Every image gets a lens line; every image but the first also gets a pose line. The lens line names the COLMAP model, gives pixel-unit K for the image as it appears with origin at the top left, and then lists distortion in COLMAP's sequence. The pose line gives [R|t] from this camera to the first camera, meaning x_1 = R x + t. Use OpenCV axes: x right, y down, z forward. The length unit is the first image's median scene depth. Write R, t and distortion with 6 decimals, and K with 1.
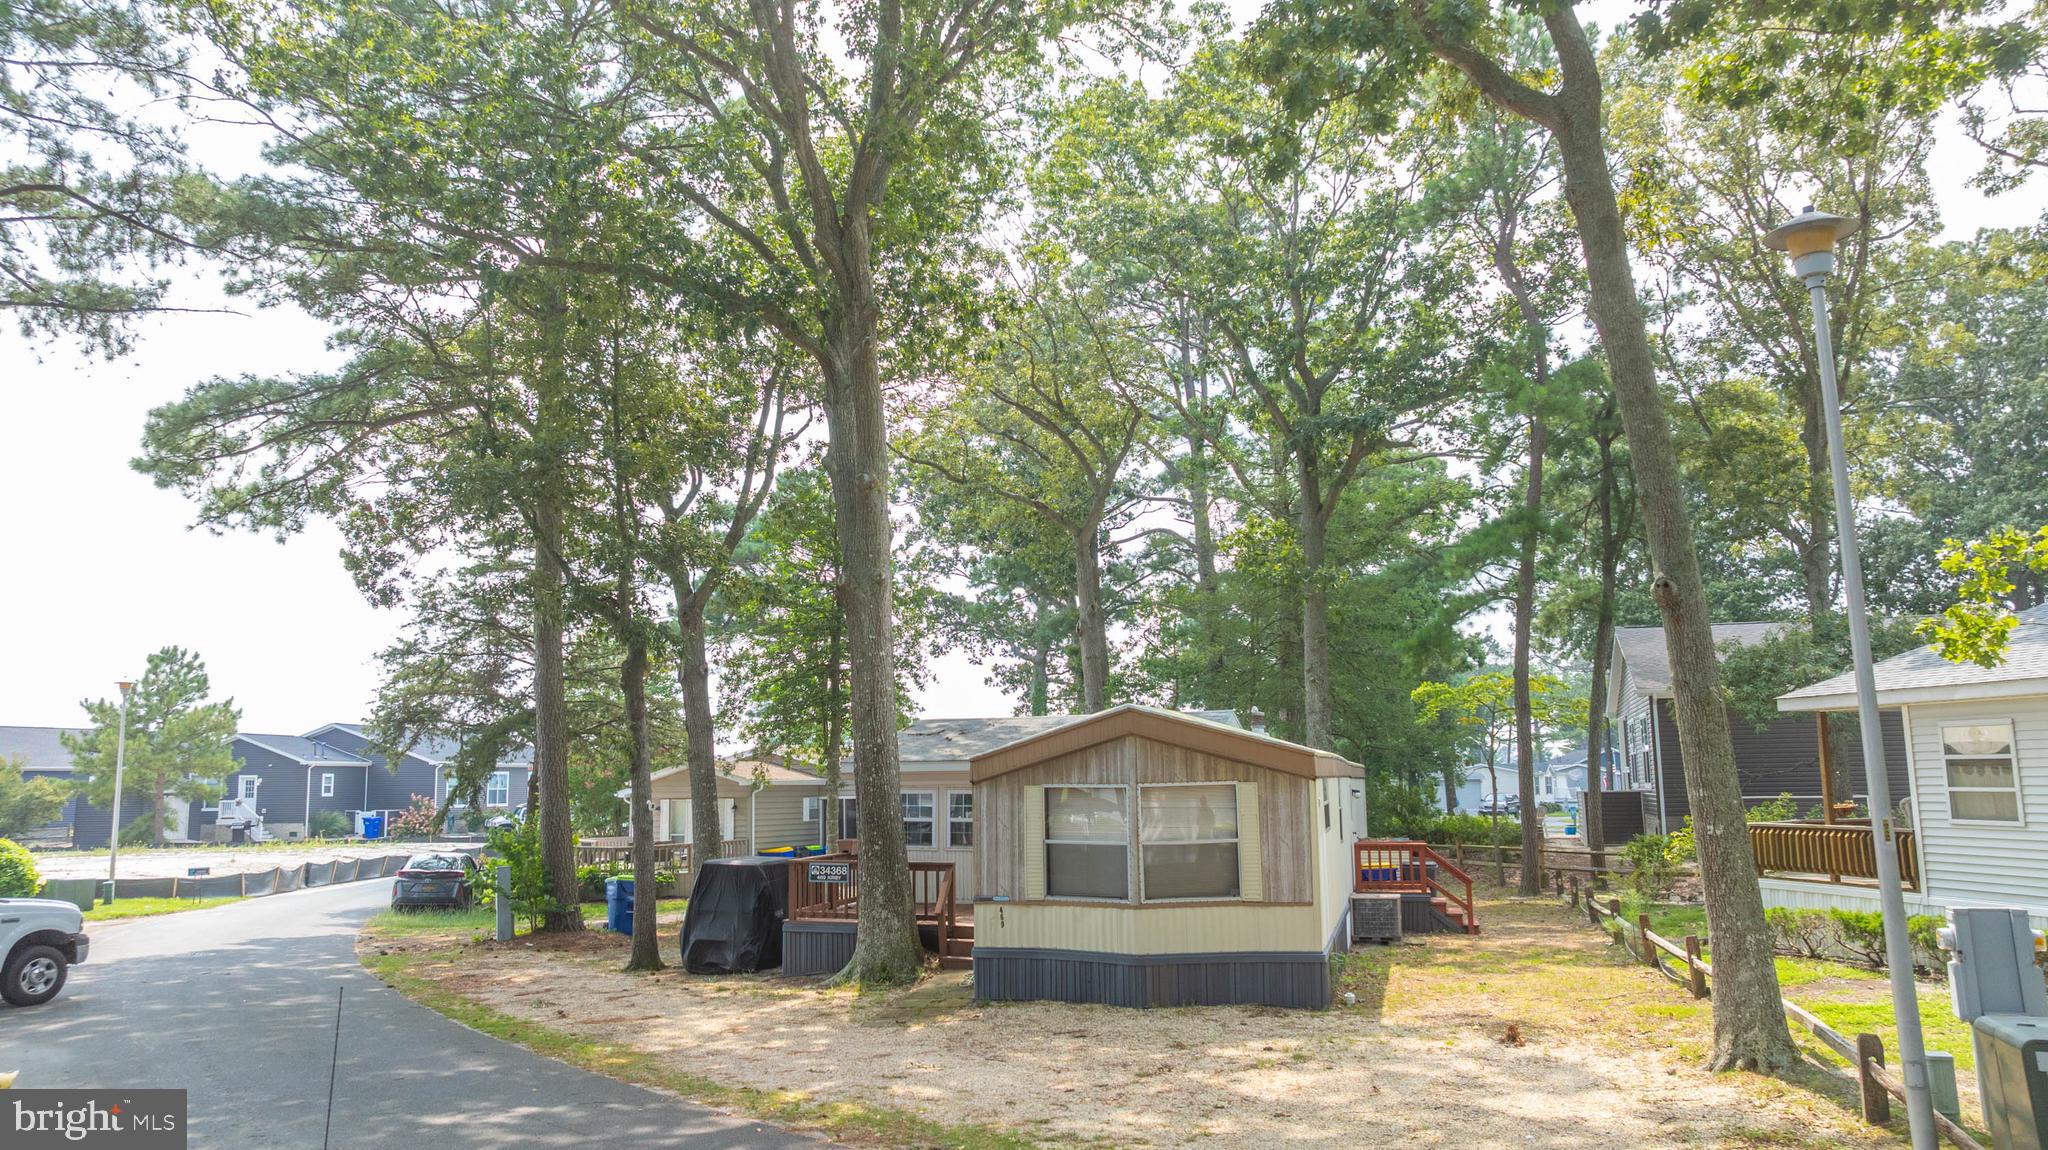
lens RADIAL K [[1454.3, 0, 1024.0], [0, 1454.3, 575.0], [0, 0, 1]] dist [-0.008355, -0.007075]
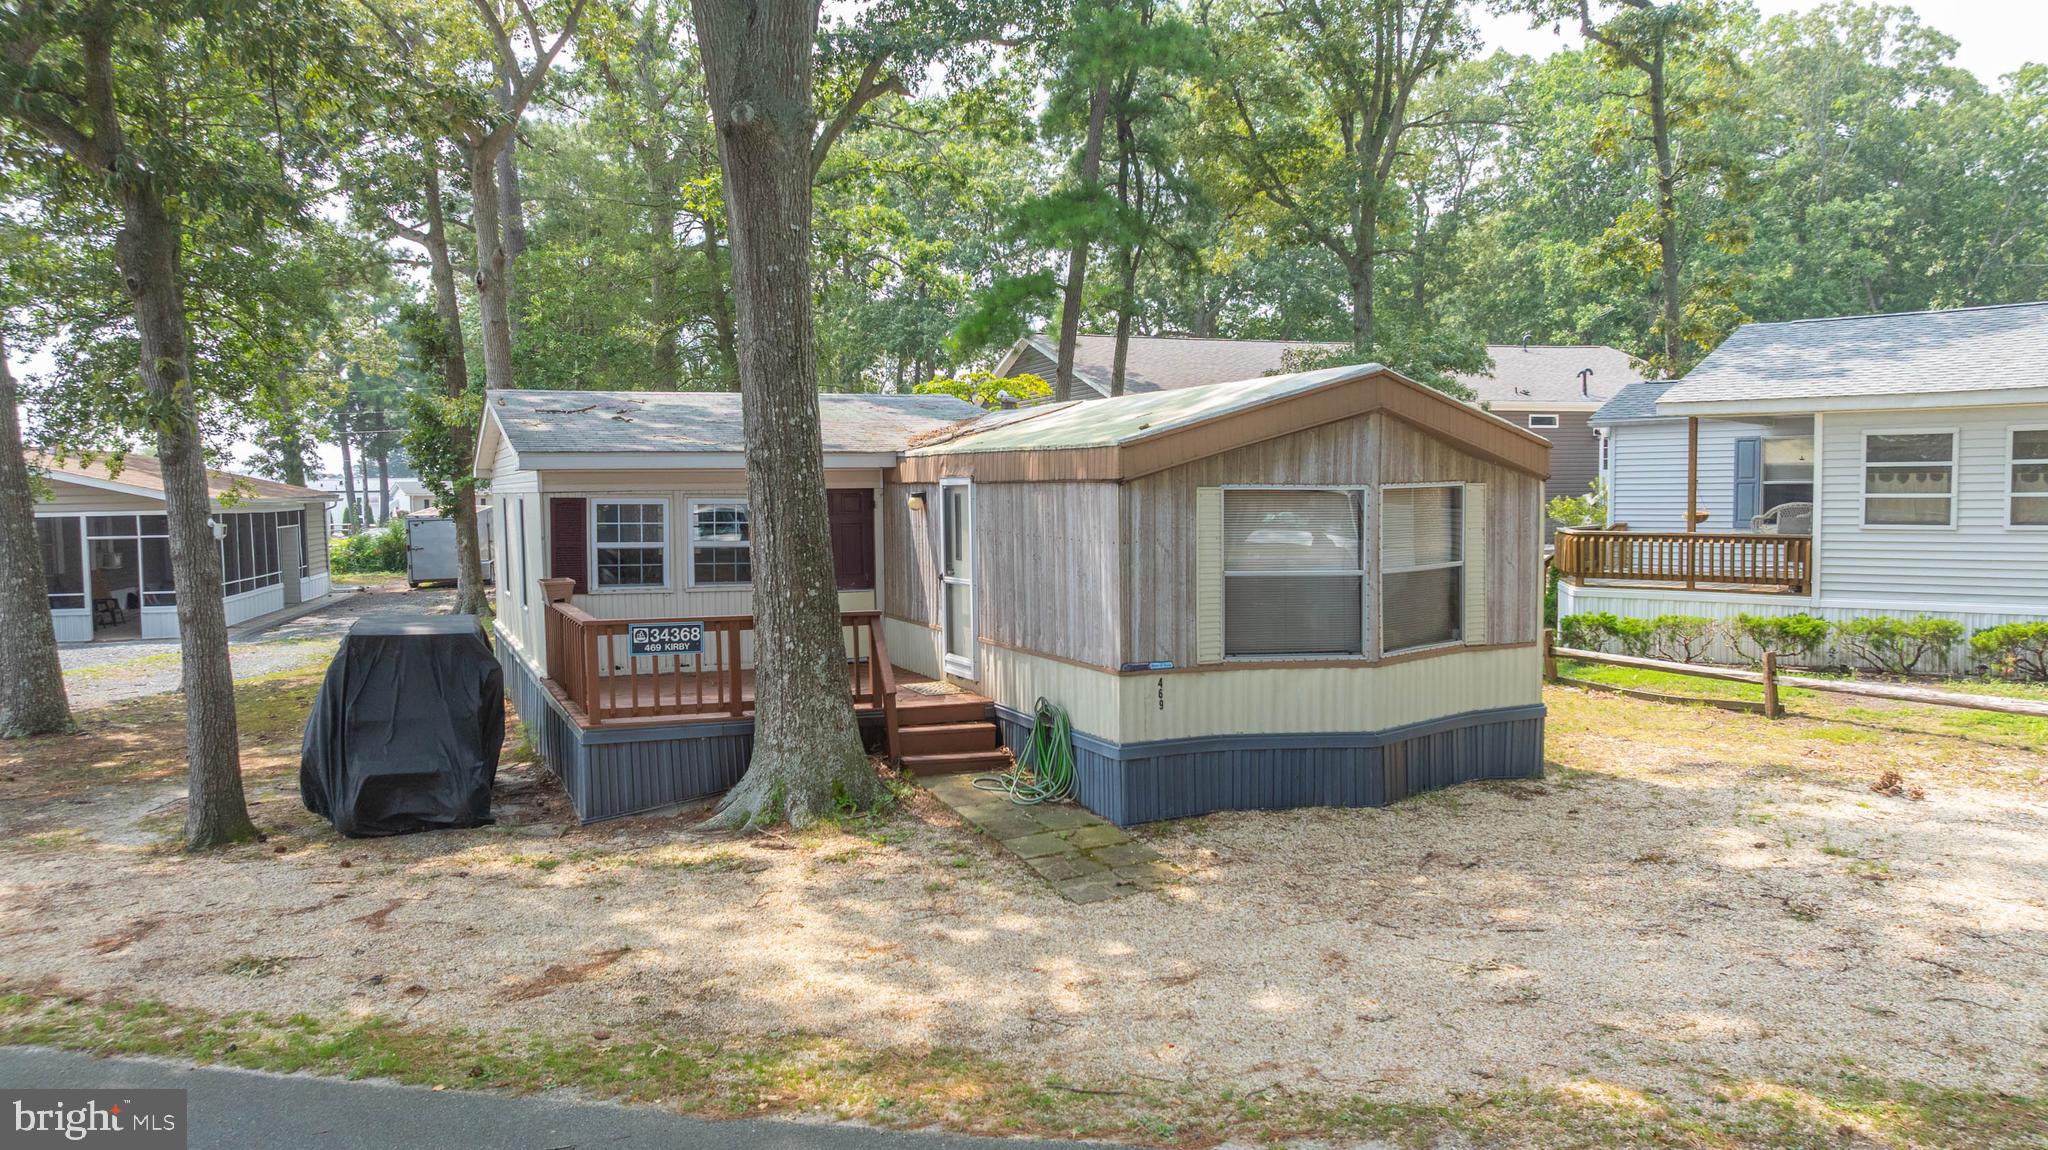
lens RADIAL K [[1371.0, 0, 1024.0], [0, 1371.0, 575.0], [0, 0, 1]] dist [-0.001510, -0.000656]
pose [[0.798765, -0.032536, 0.600763, -0.416290], [-0.083296, 0.982940, 0.163984, 0.093694], [-0.595849, -0.181026, 0.782428, 0.584872]]
